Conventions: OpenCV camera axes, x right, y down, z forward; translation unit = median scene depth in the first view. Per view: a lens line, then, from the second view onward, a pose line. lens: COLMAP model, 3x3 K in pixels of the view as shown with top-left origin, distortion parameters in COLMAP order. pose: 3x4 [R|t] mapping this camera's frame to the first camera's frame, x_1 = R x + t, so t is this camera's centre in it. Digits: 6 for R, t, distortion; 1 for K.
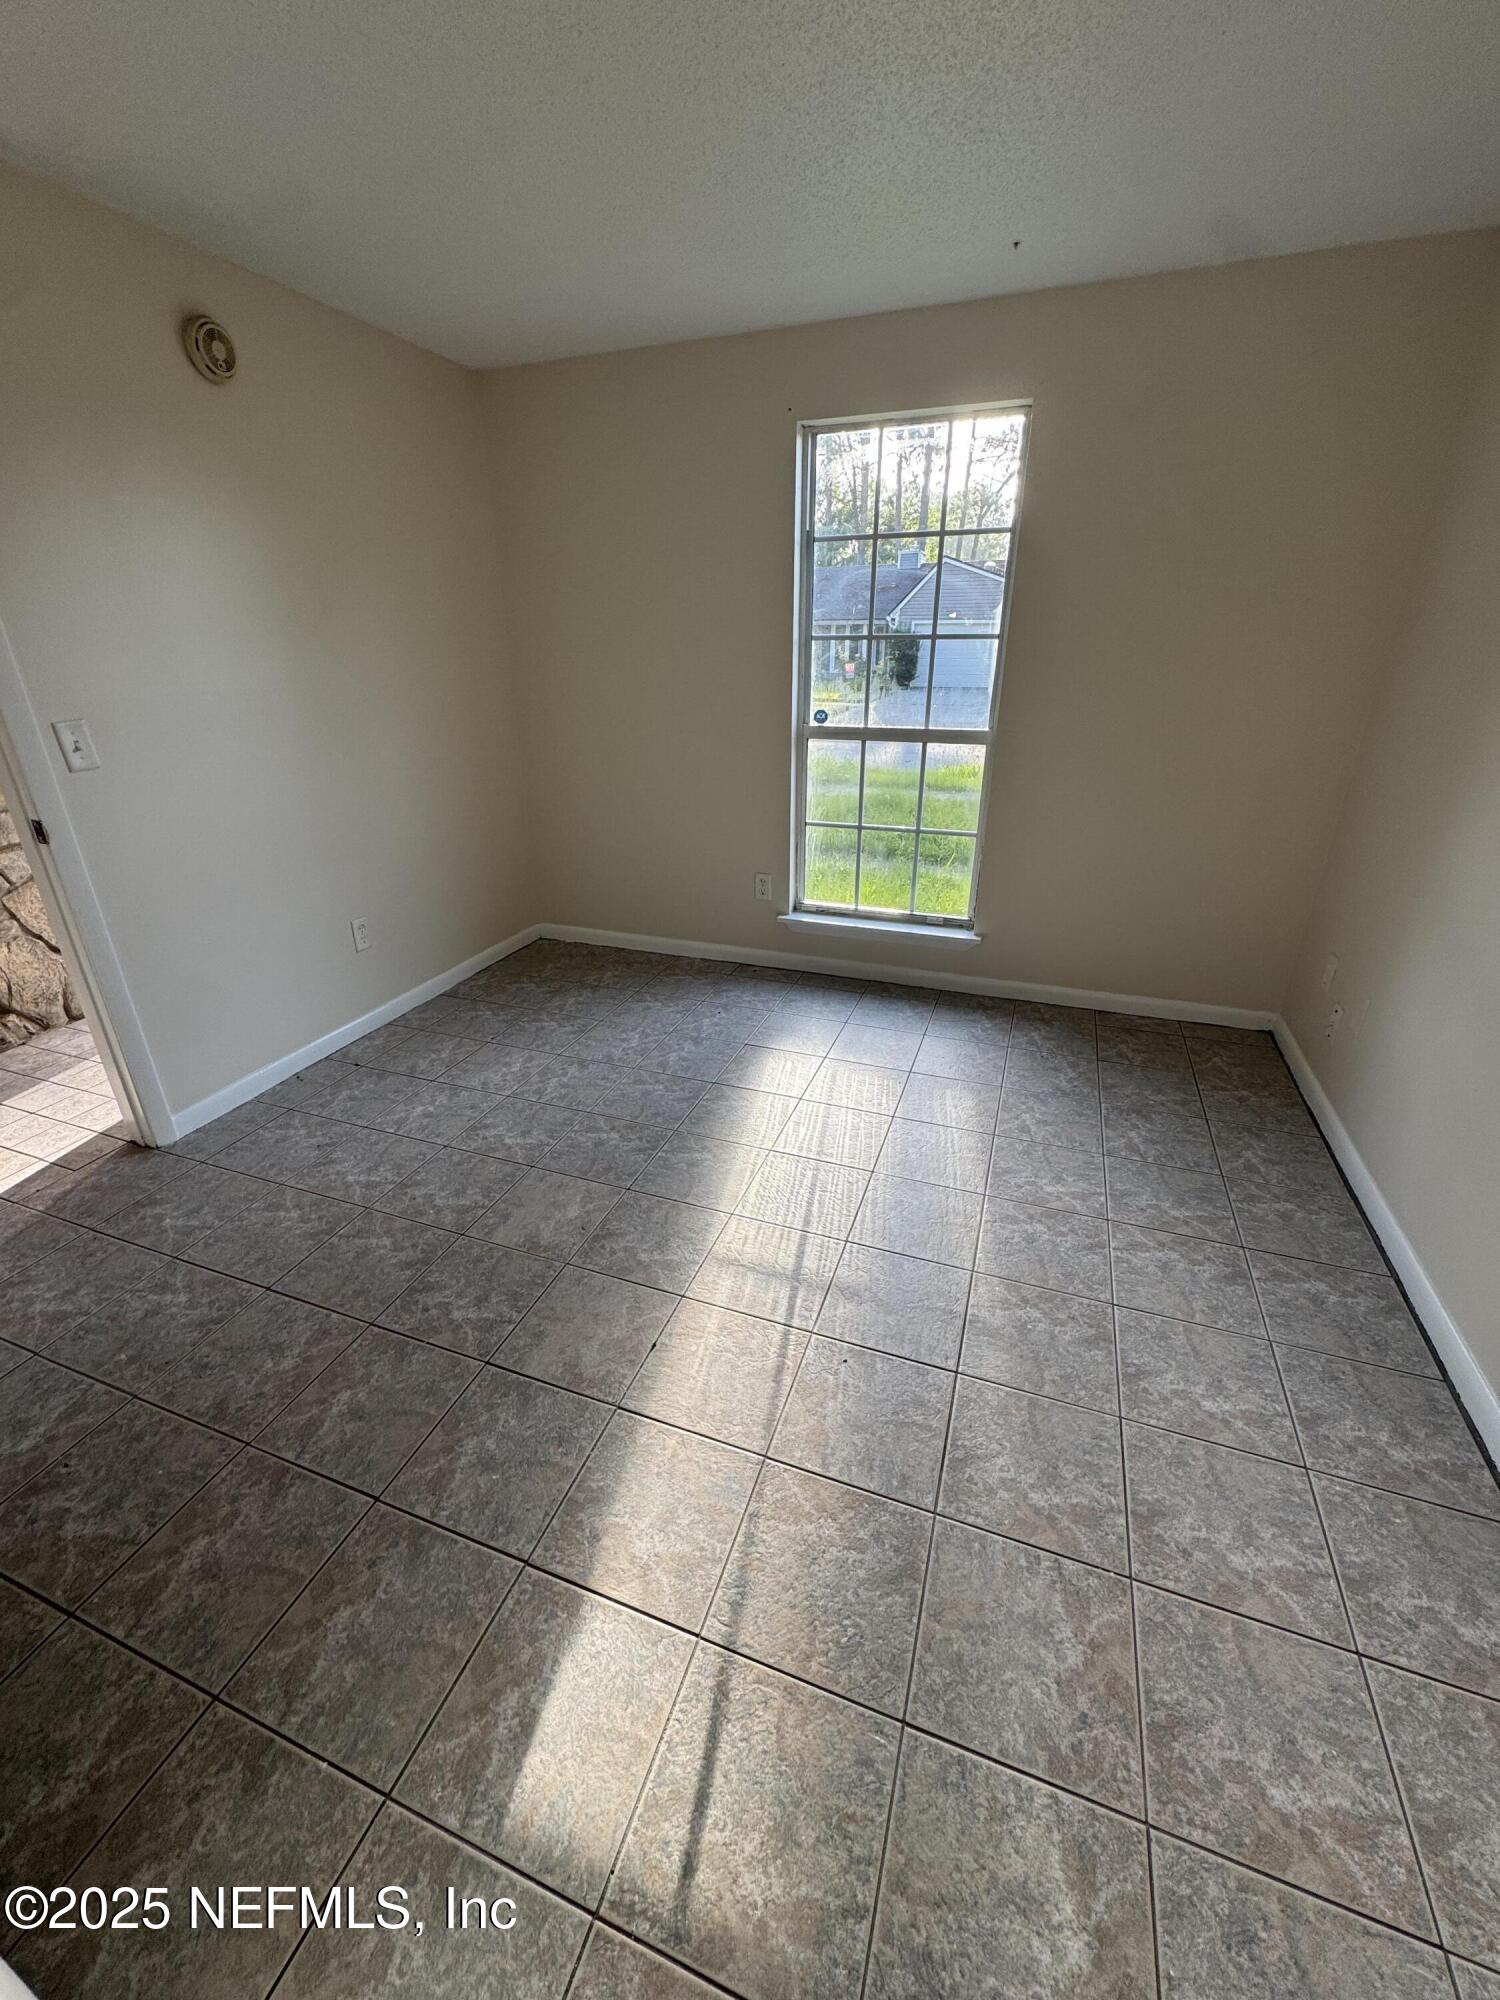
lens RADIAL K [[800.2, 0, 744.2], [0, 800.2, 1009.5], [0, 0, 1]] dist [-0.004271, -0.000404]
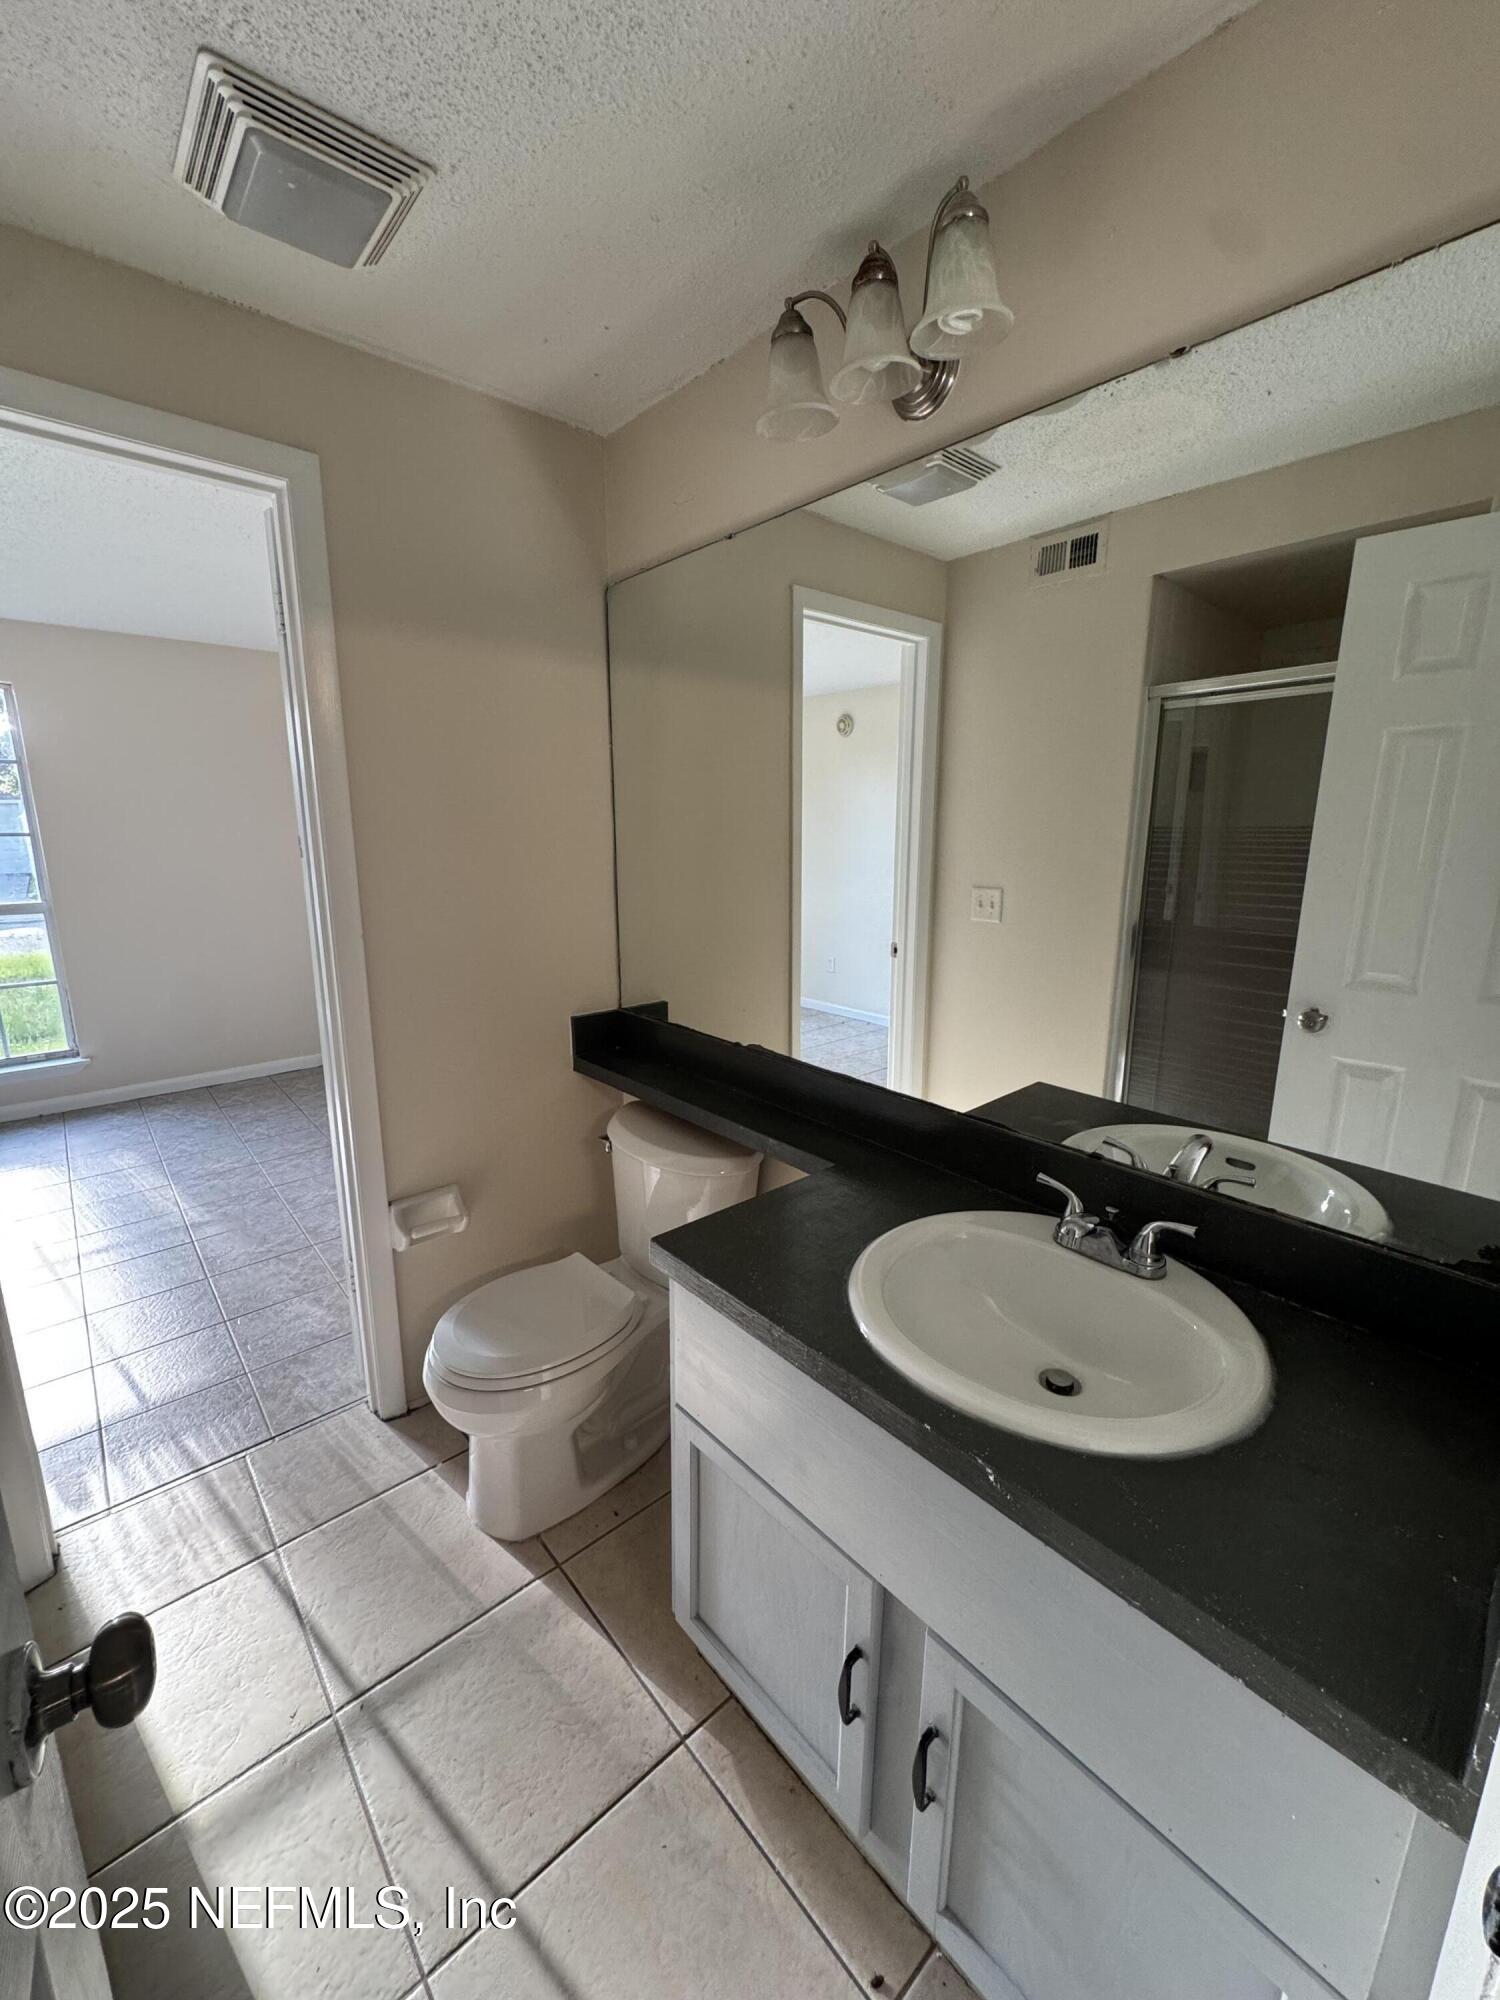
lens RADIAL K [[800.2, 0, 752.8], [0, 800.2, 1000.6], [0, 0, 1]] dist [-0.004271, -0.000404]
pose [[0.473248, -0.168060, 0.864749, -0.395008], [0.353029, 0.935543, -0.011383, 0.293813], [-0.807097, 0.310669, 0.502074, -0.699555]]
